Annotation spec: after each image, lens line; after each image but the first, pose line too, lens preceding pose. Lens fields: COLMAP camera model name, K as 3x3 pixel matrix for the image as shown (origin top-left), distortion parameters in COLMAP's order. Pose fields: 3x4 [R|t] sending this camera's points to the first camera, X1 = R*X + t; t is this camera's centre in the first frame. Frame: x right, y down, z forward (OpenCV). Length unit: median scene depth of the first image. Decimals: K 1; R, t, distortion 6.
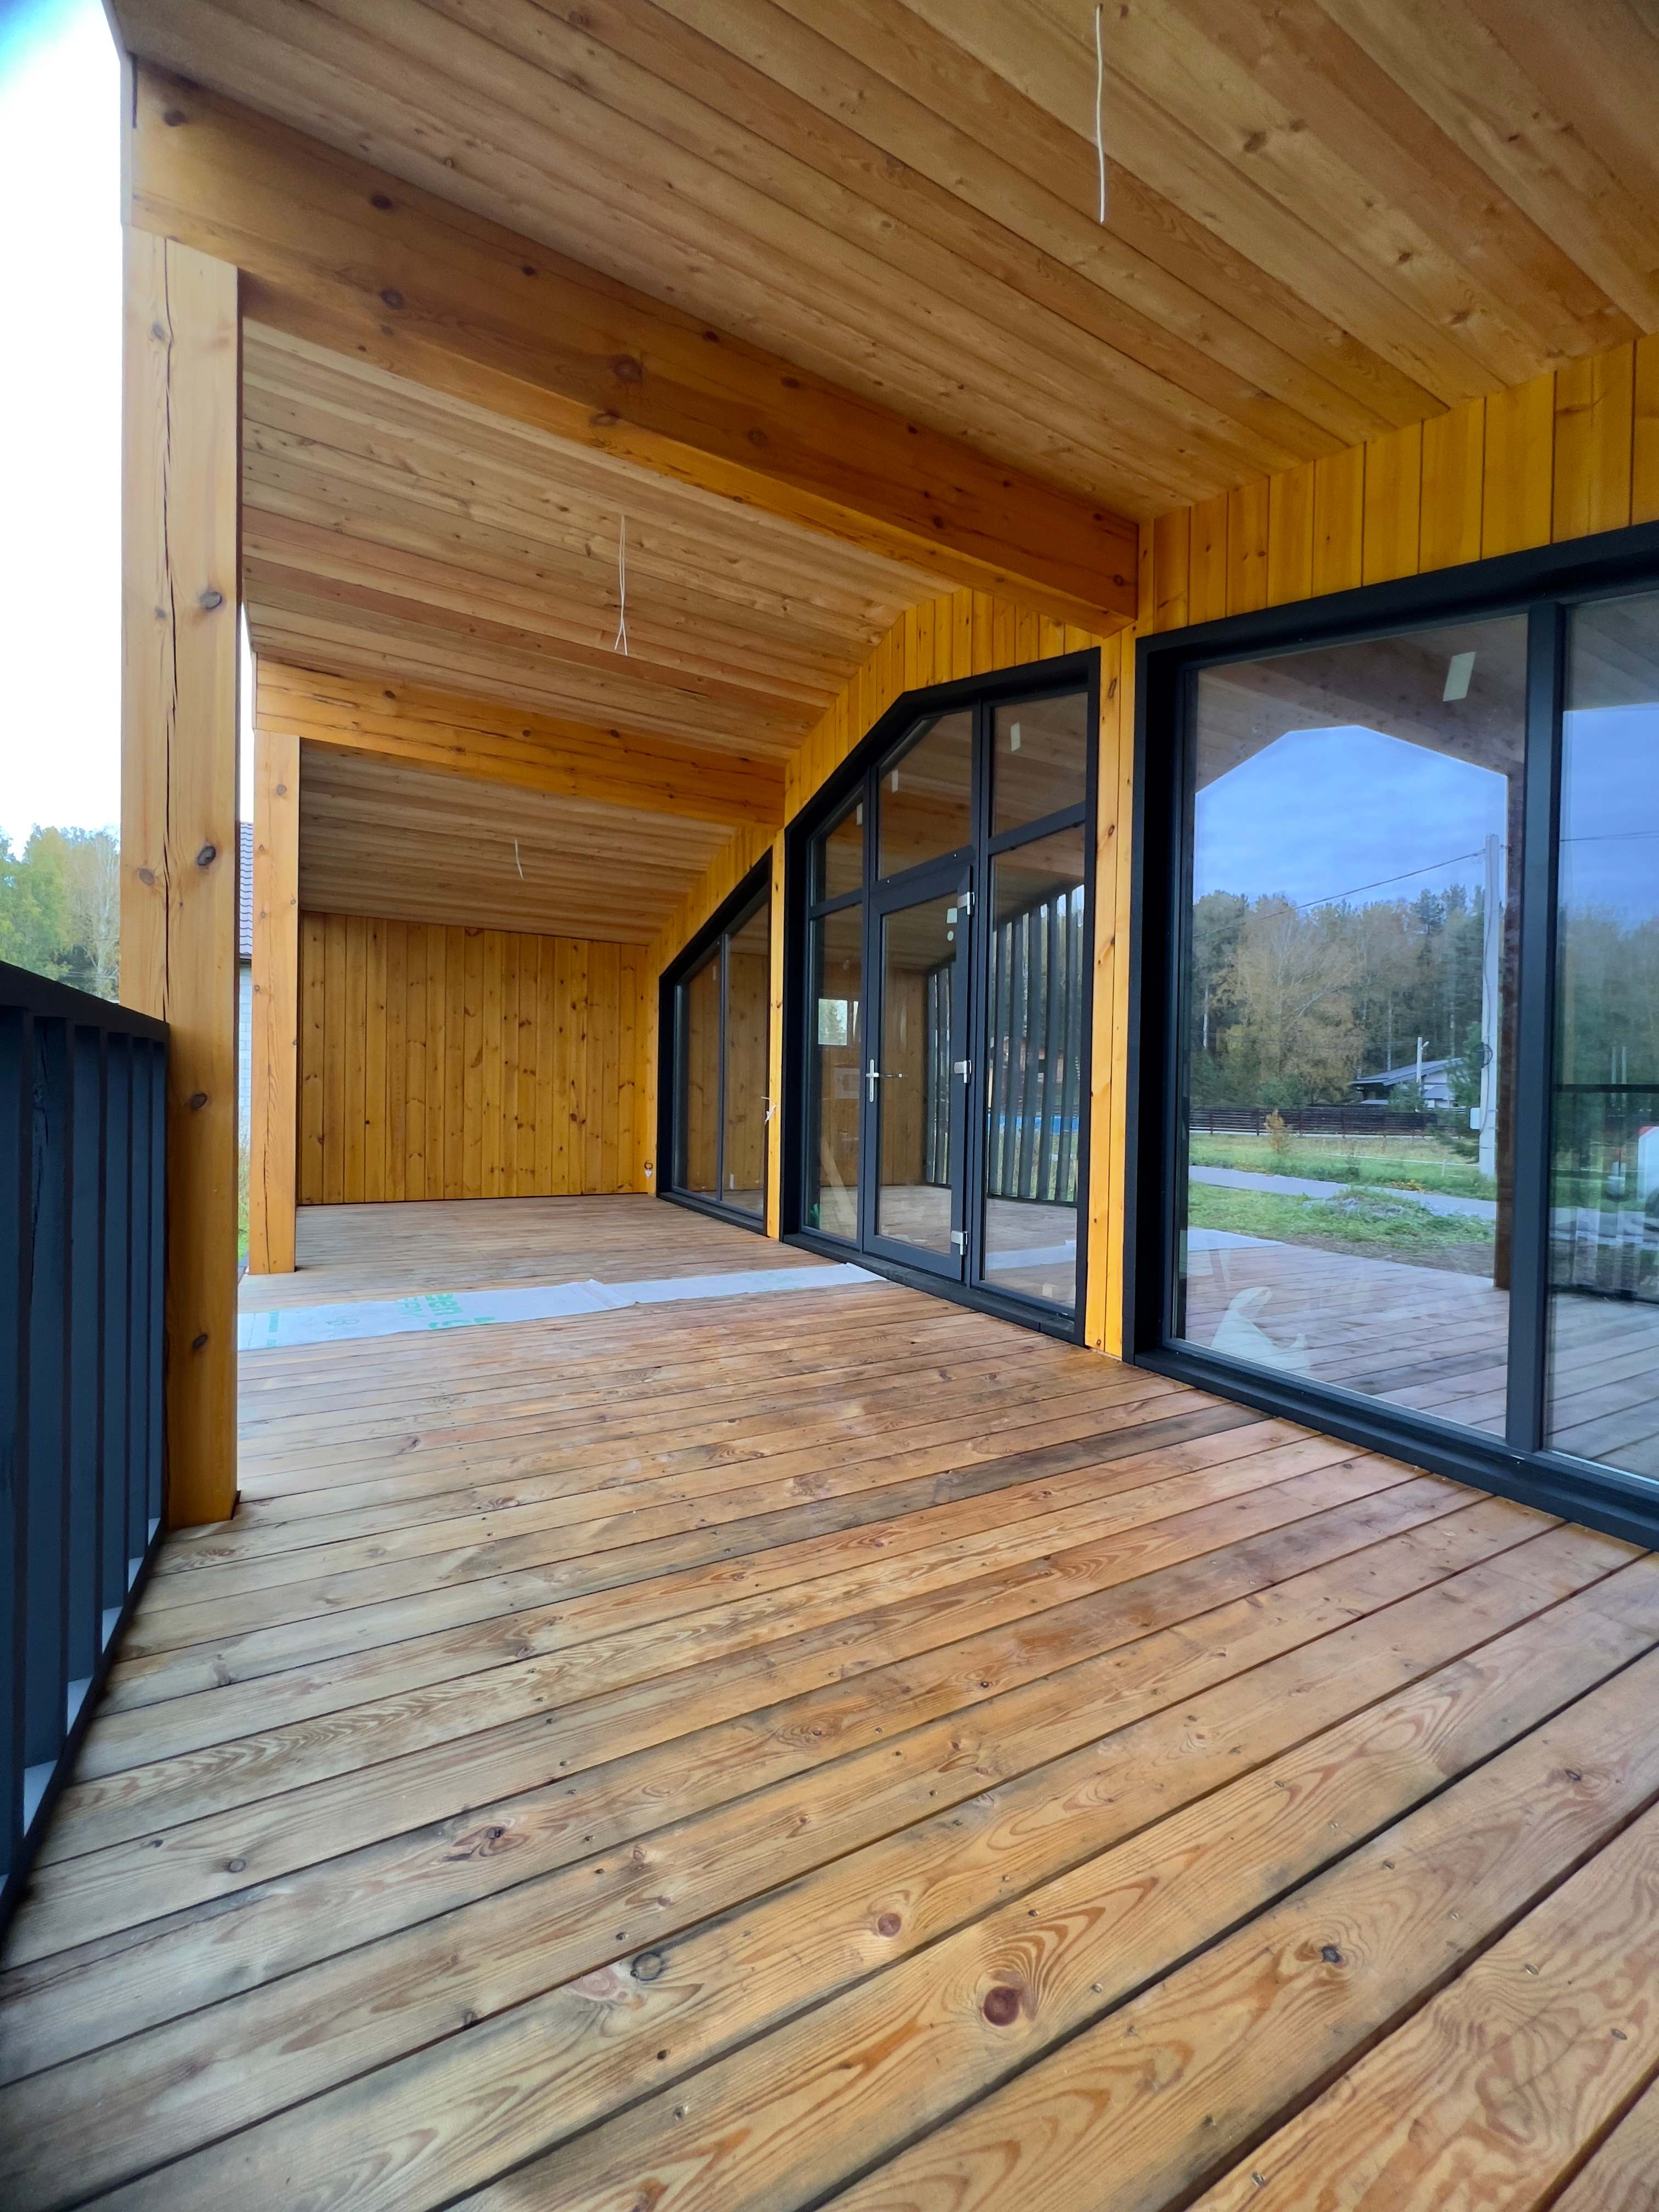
lens RADIAL K [[877.8, 0, 829.5], [0, 877.8, 1106.0], [0, 0, 1]] dist [0.001982, 0.000076]
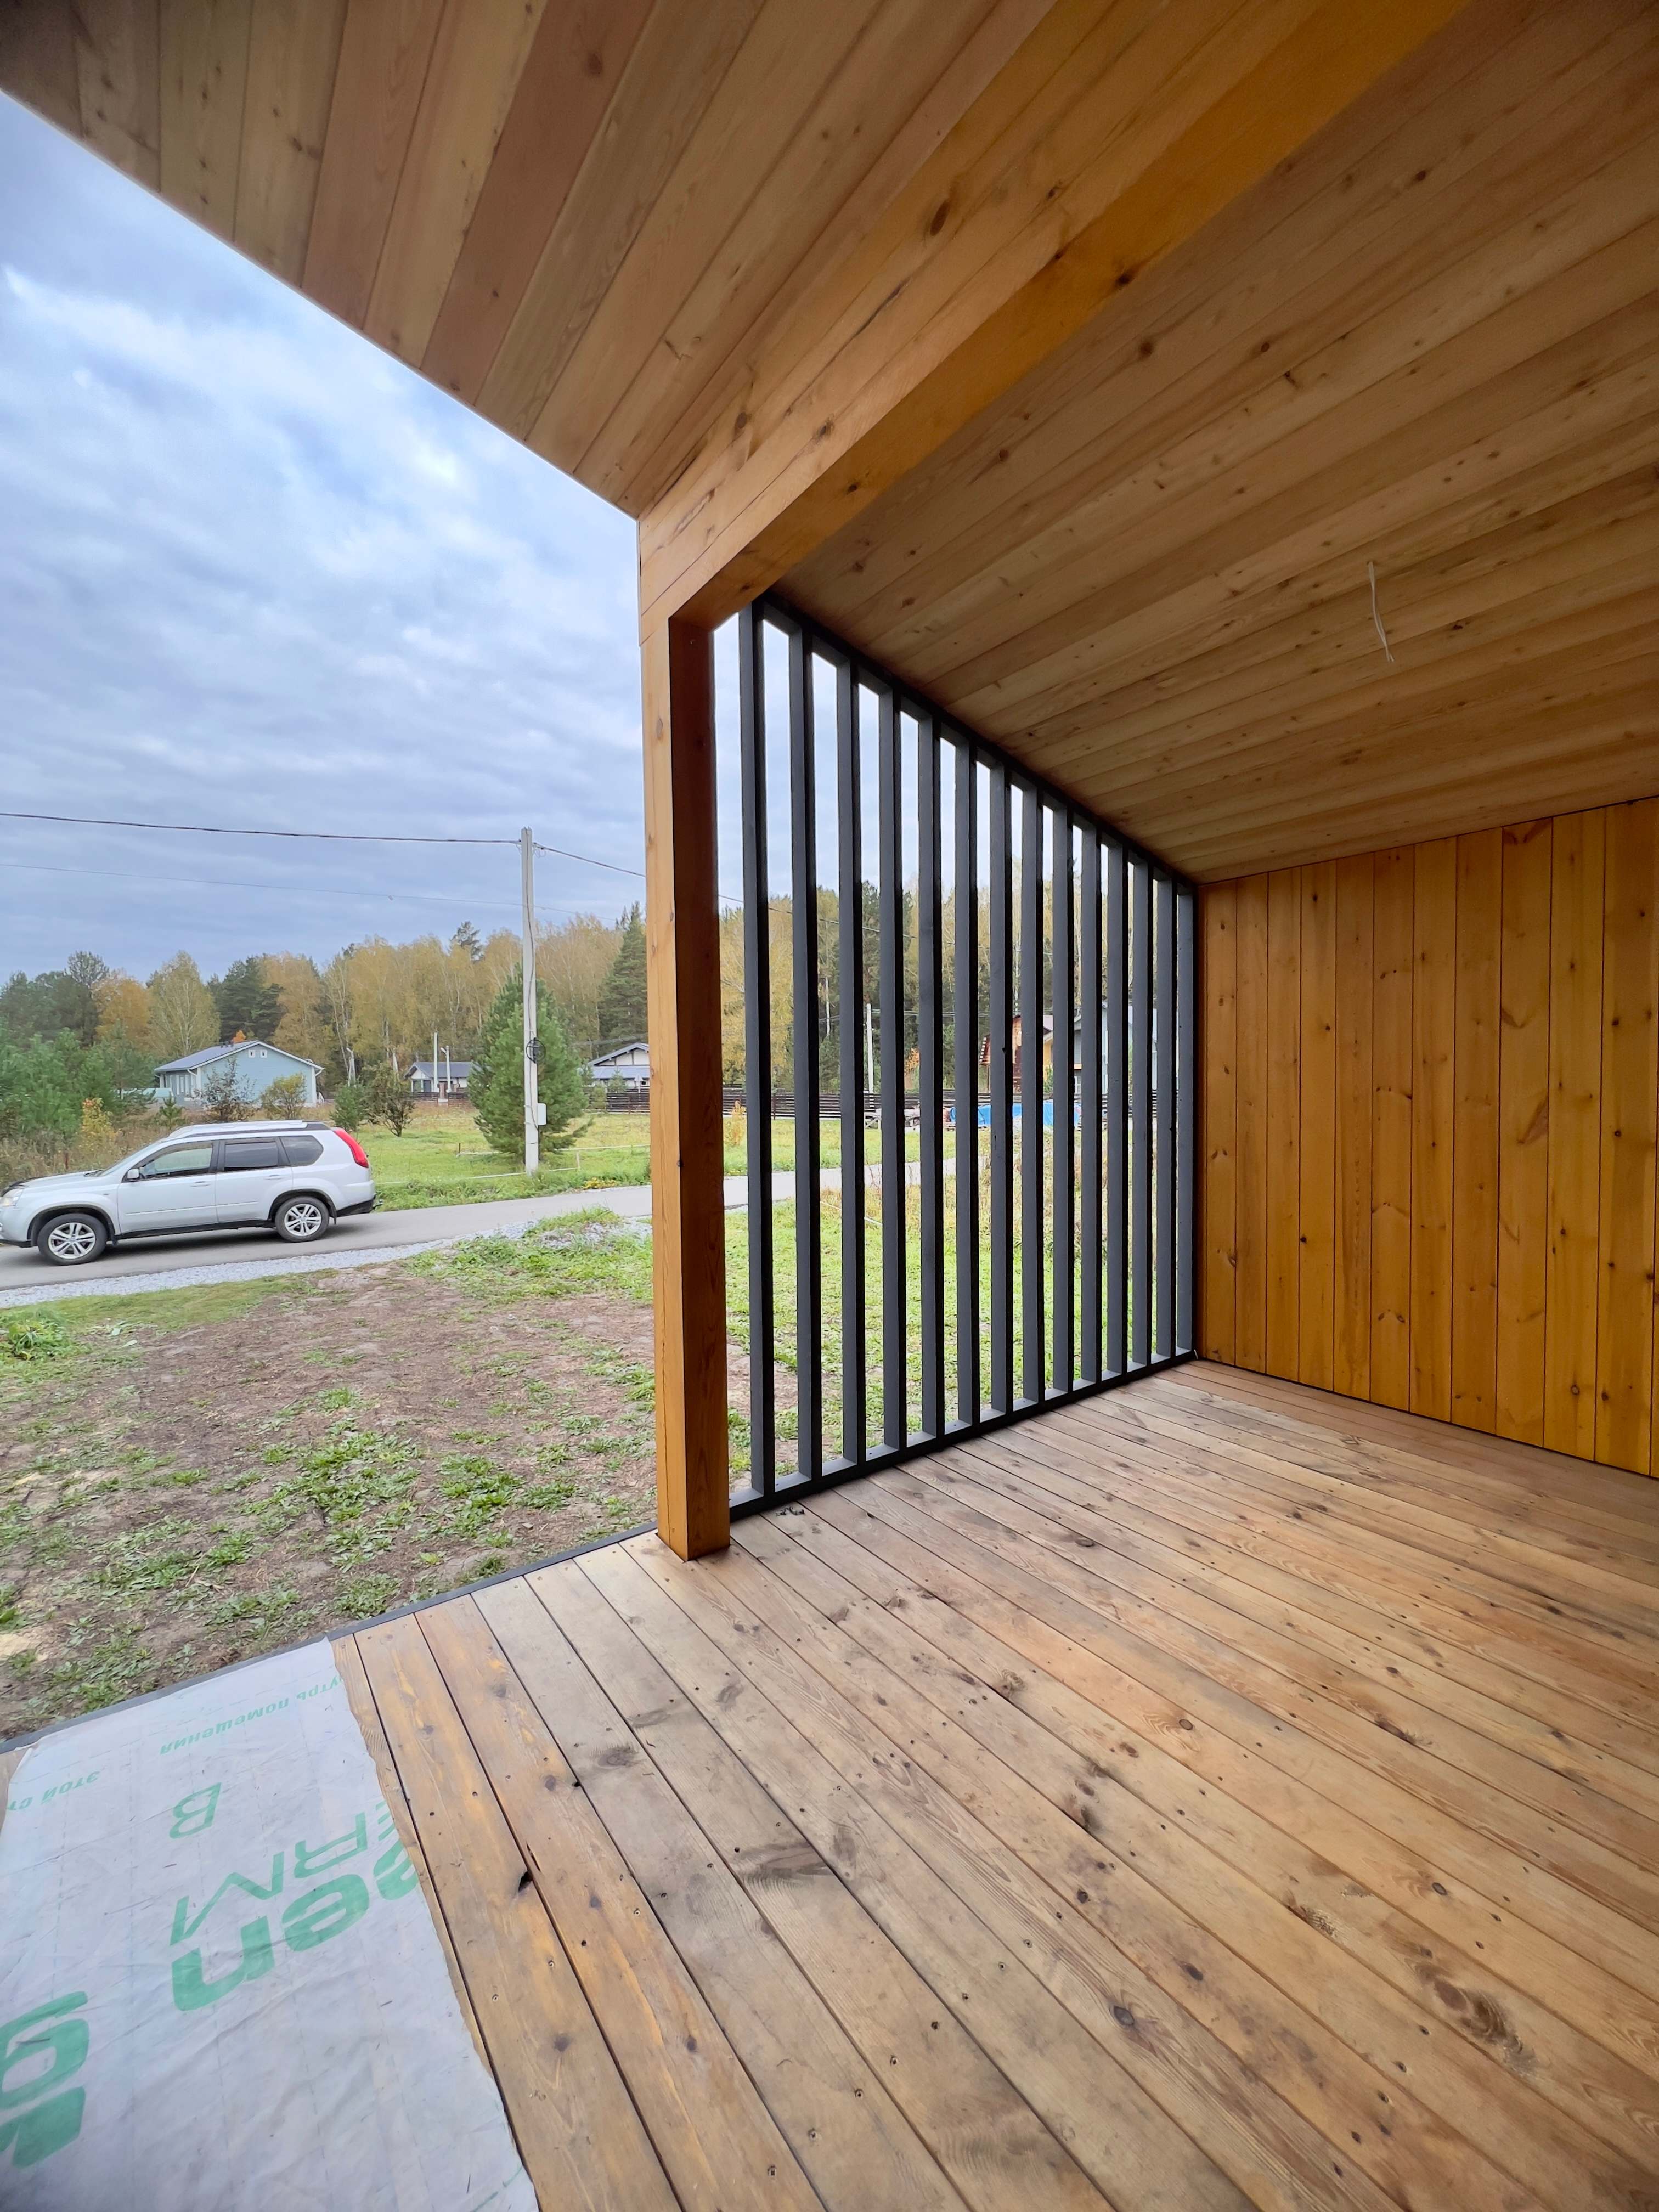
lens RADIAL K [[885.1, 0, 829.5], [0, 885.1, 1106.0], [0, 0, 1]] dist [-0.000120, 0.000057]
pose [[0.134121, 0.012207, -0.990890, -0.017261], [0.001634, 0.999920, 0.012540, -0.070548], [0.990964, -0.003301, 0.134090, 0.617929]]
